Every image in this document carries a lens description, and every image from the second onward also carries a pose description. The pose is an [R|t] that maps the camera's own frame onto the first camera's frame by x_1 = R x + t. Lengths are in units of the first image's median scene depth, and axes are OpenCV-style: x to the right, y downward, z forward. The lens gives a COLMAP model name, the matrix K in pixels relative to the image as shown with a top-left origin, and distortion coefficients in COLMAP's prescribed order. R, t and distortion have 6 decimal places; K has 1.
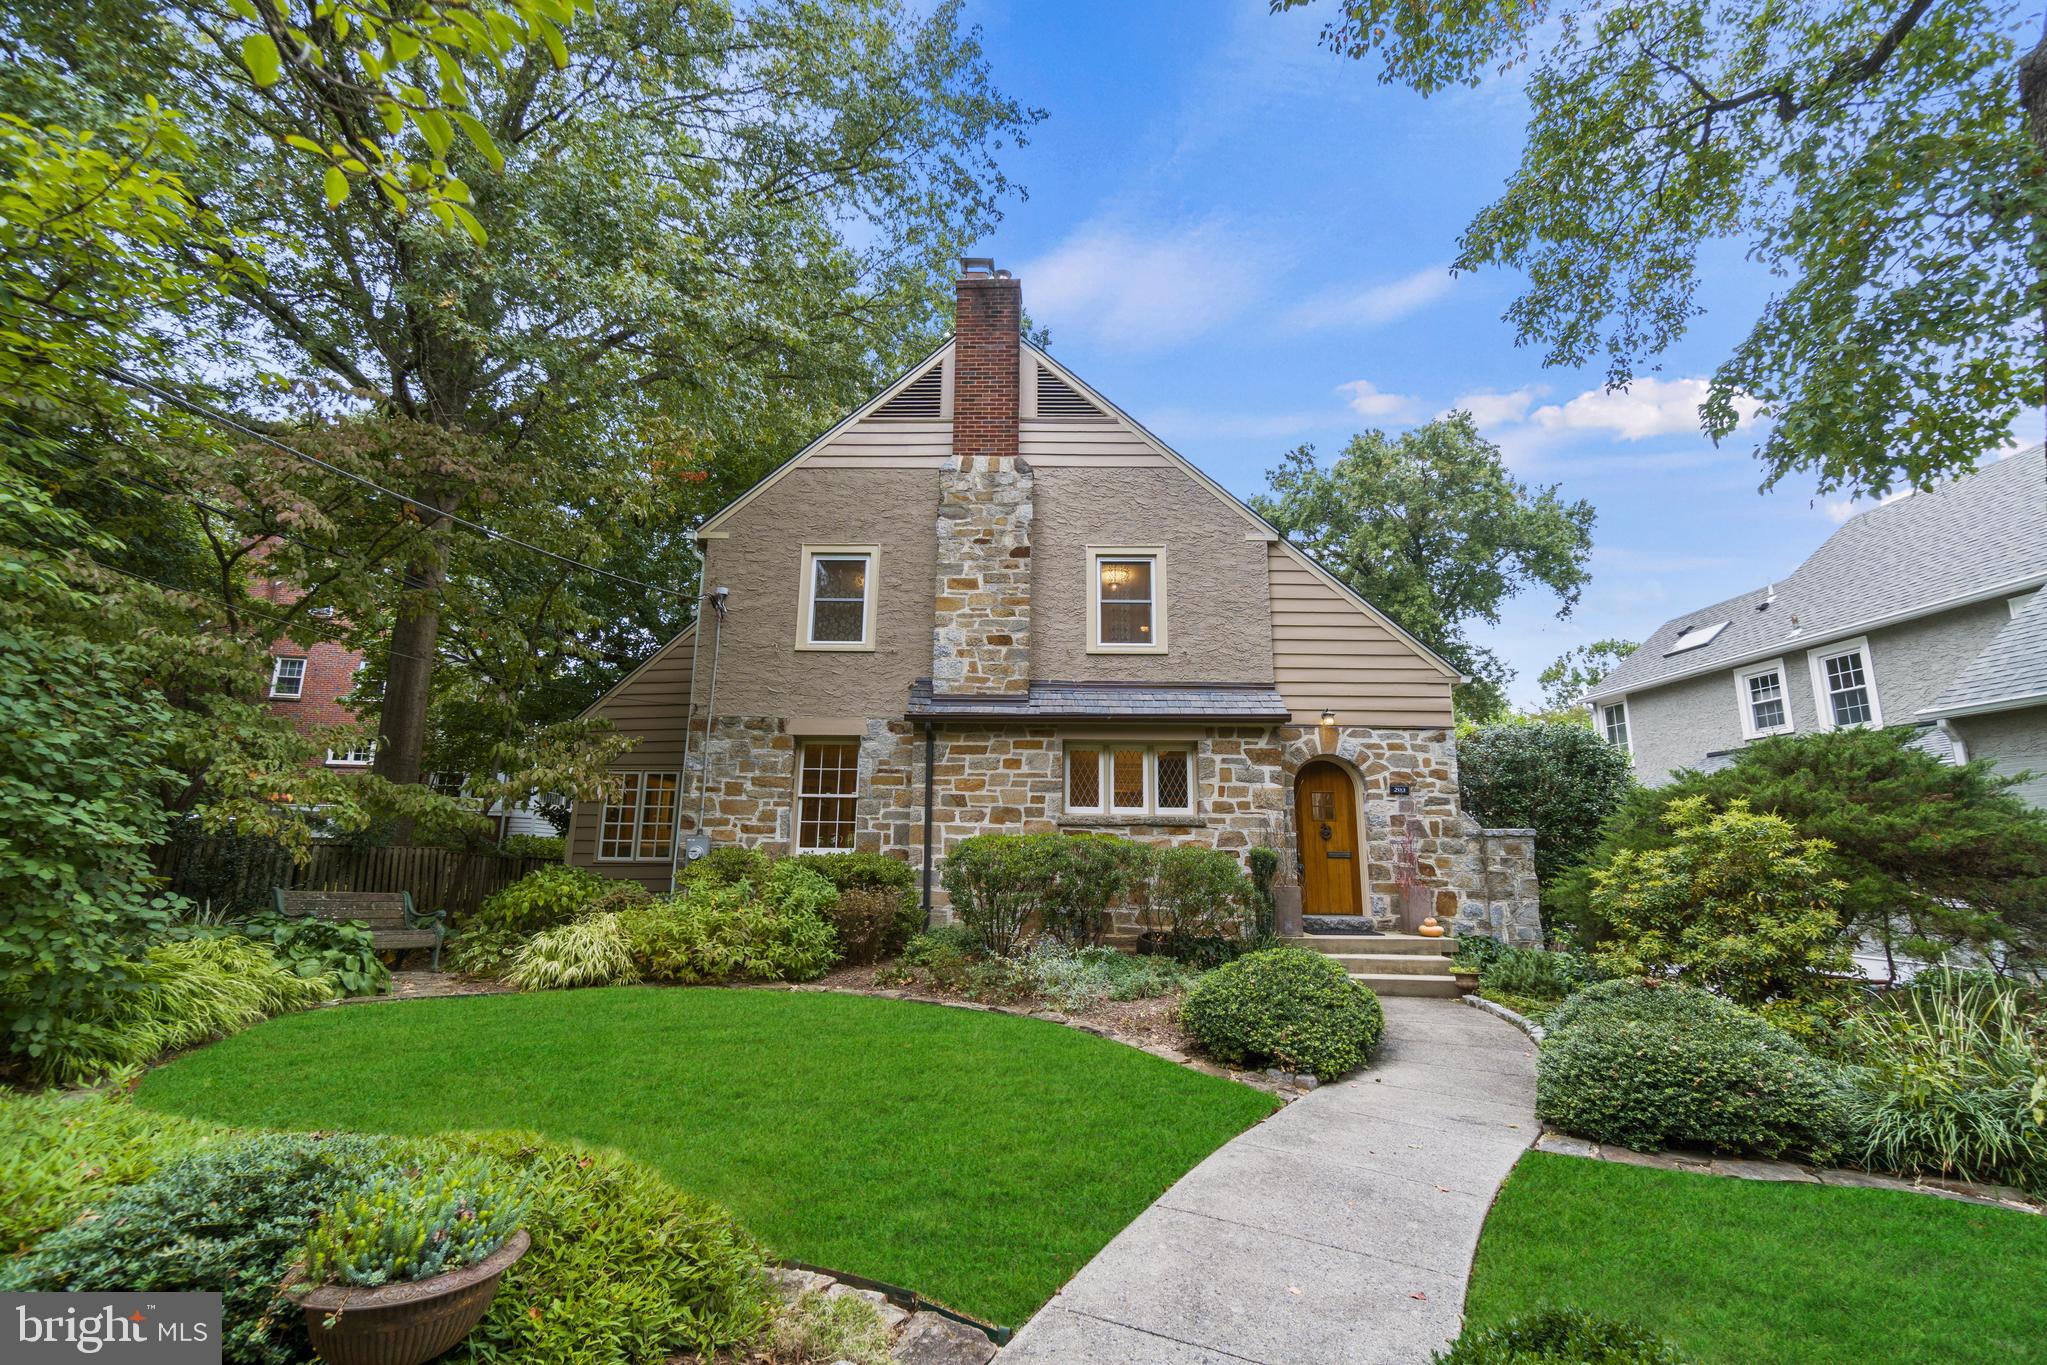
lens RADIAL K [[894.2, 0, 1032.5], [0, 894.2, 674.0], [0, 0, 1]] dist [-0.002609, 0.001371]
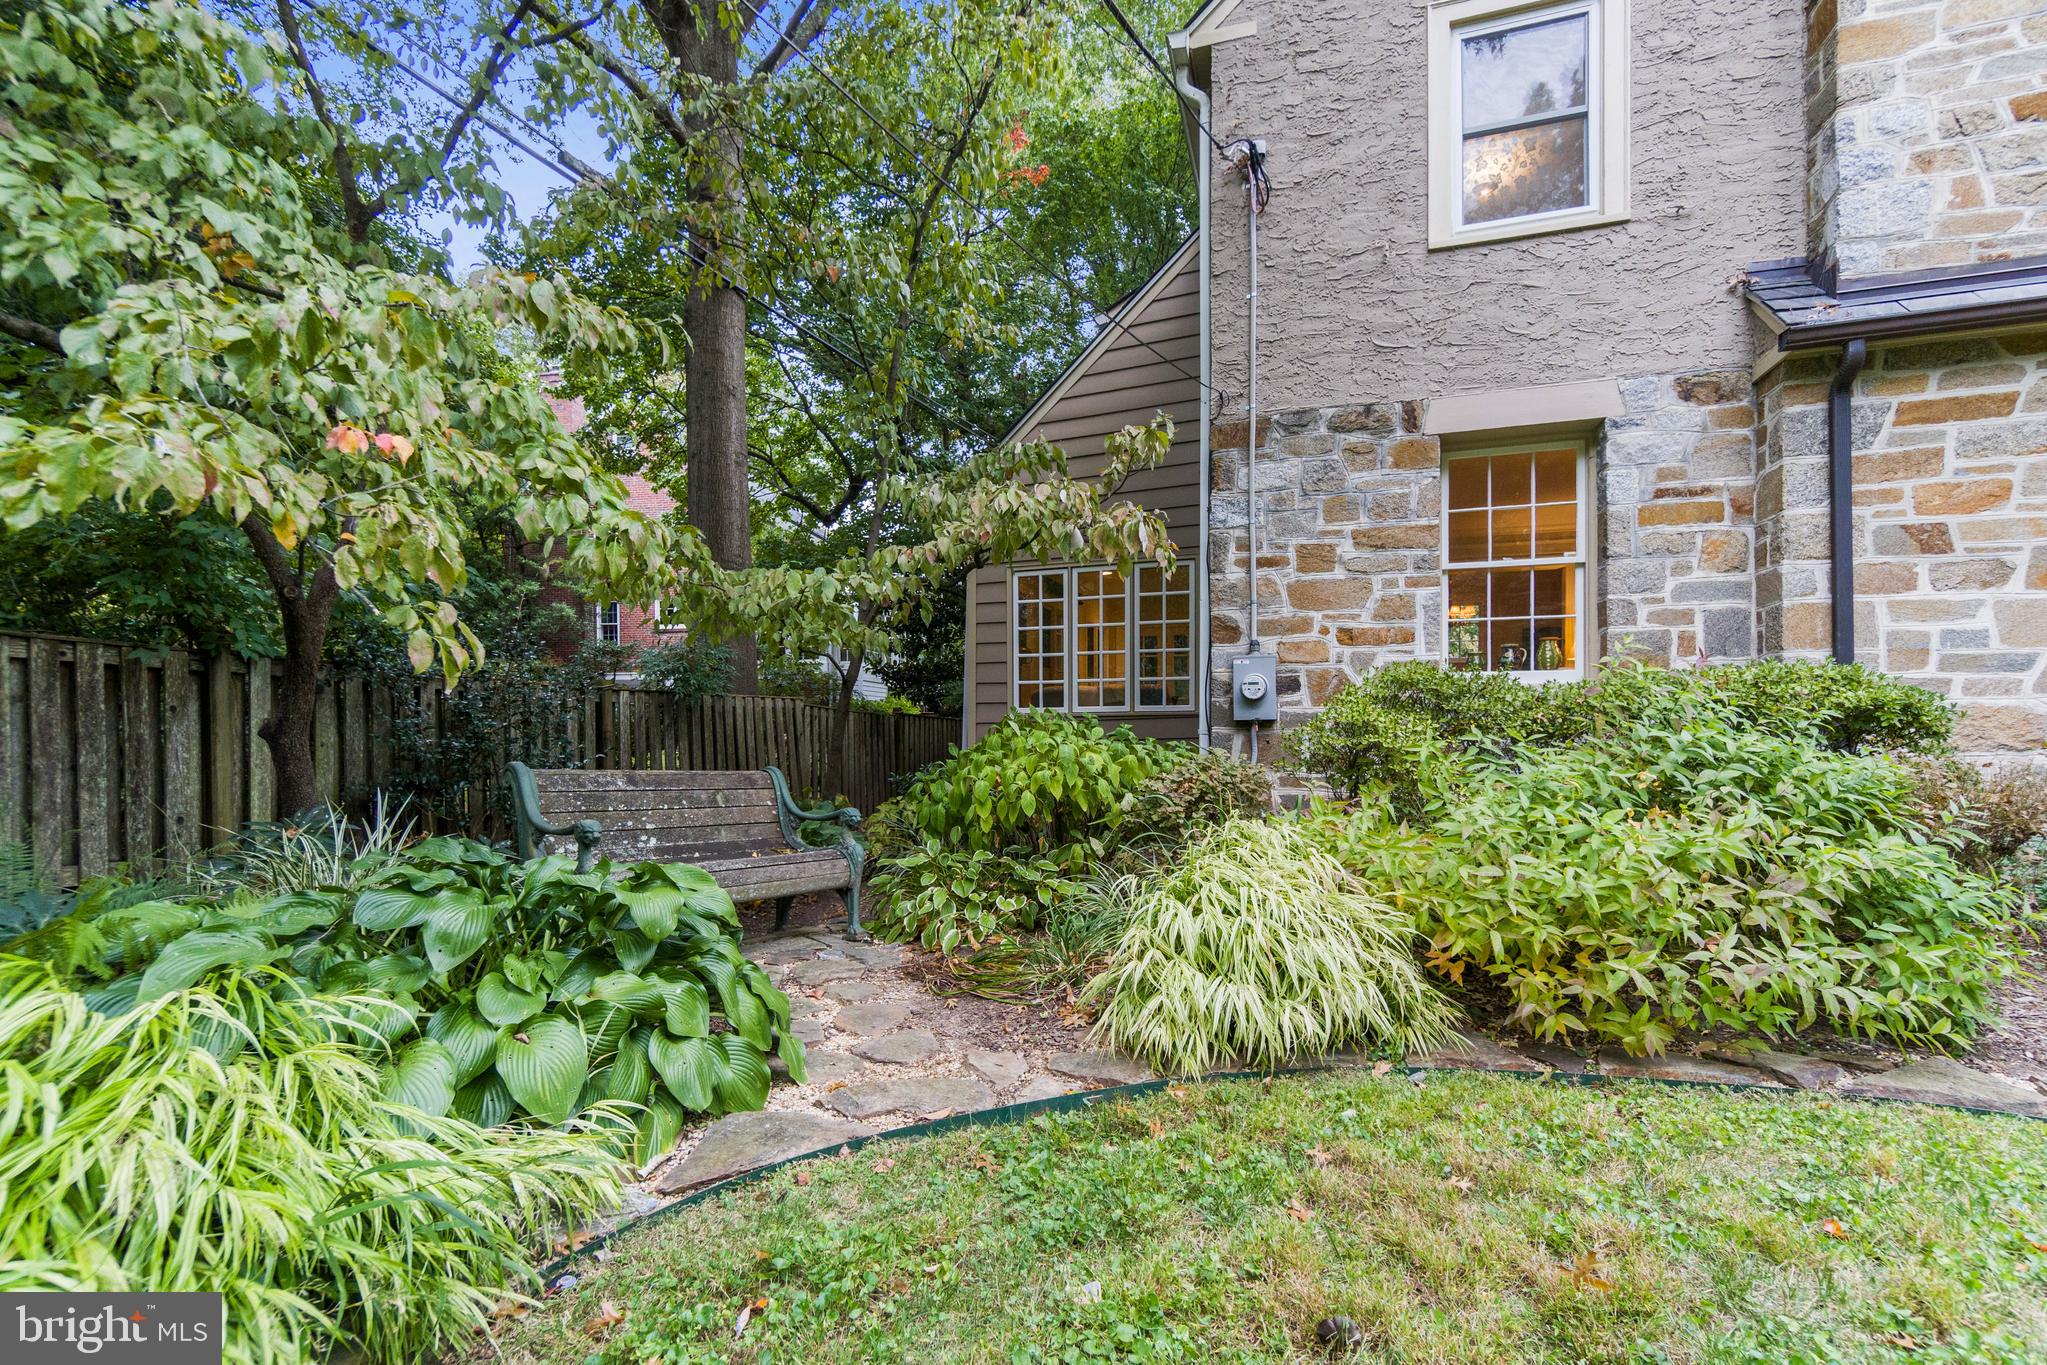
lens RADIAL K [[896.3, 0, 1017.7], [0, 896.3, 732.6], [0, 0, 1]] dist [-0.004572, 0.000090]
pose [[0.955101, -0.015605, -0.295870, -0.350486], [0.077677, 0.976870, 0.199227, 0.112788], [0.285918, -0.213264, 0.934221, 0.478155]]
